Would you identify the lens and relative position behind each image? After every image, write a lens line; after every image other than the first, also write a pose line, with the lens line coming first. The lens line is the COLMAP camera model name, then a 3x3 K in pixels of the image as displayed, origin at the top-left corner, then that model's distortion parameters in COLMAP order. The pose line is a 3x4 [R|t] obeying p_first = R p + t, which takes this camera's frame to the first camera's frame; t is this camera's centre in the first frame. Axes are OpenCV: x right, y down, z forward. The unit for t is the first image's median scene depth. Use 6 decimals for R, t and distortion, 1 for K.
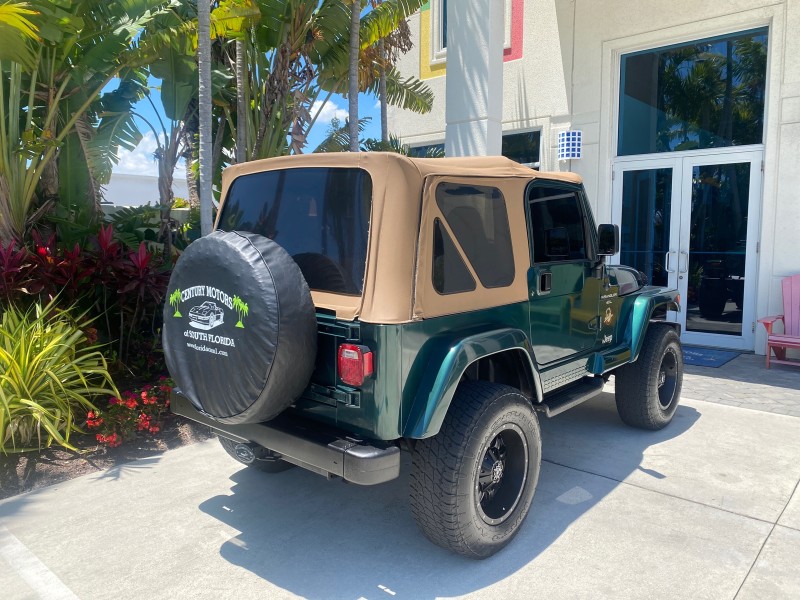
lens RADIAL K [[614.2, 0, 402.6], [0, 614.2, 296.4], [0, 0, 1]] dist [0.027008, -0.027684]
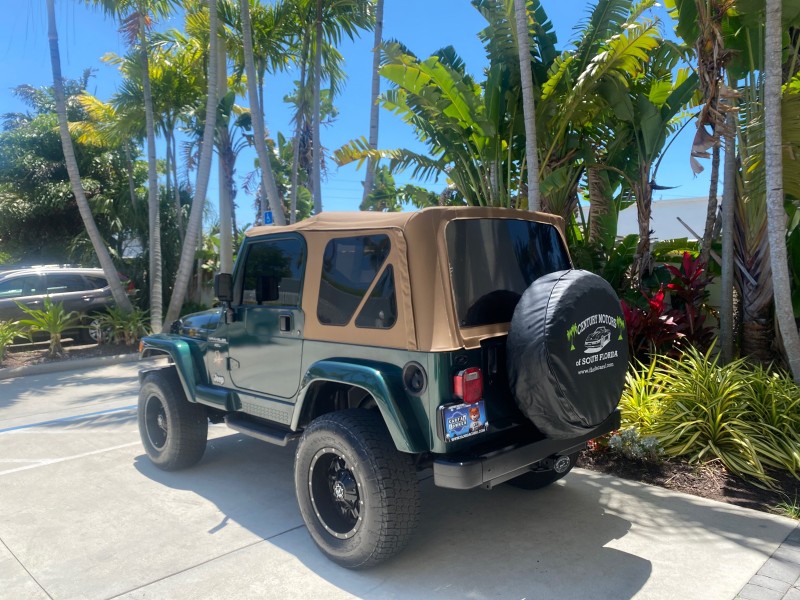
lens RADIAL K [[614.2, 0, 399.3], [0, 614.2, 295.5], [0, 0, 1]] dist [0.027008, -0.027684]
pose [[-0.071153, 0.050690, -0.996177, 1.130211], [-0.083423, 0.994906, 0.056584, -0.143875], [0.993971, 0.087131, -0.066562, 1.179003]]
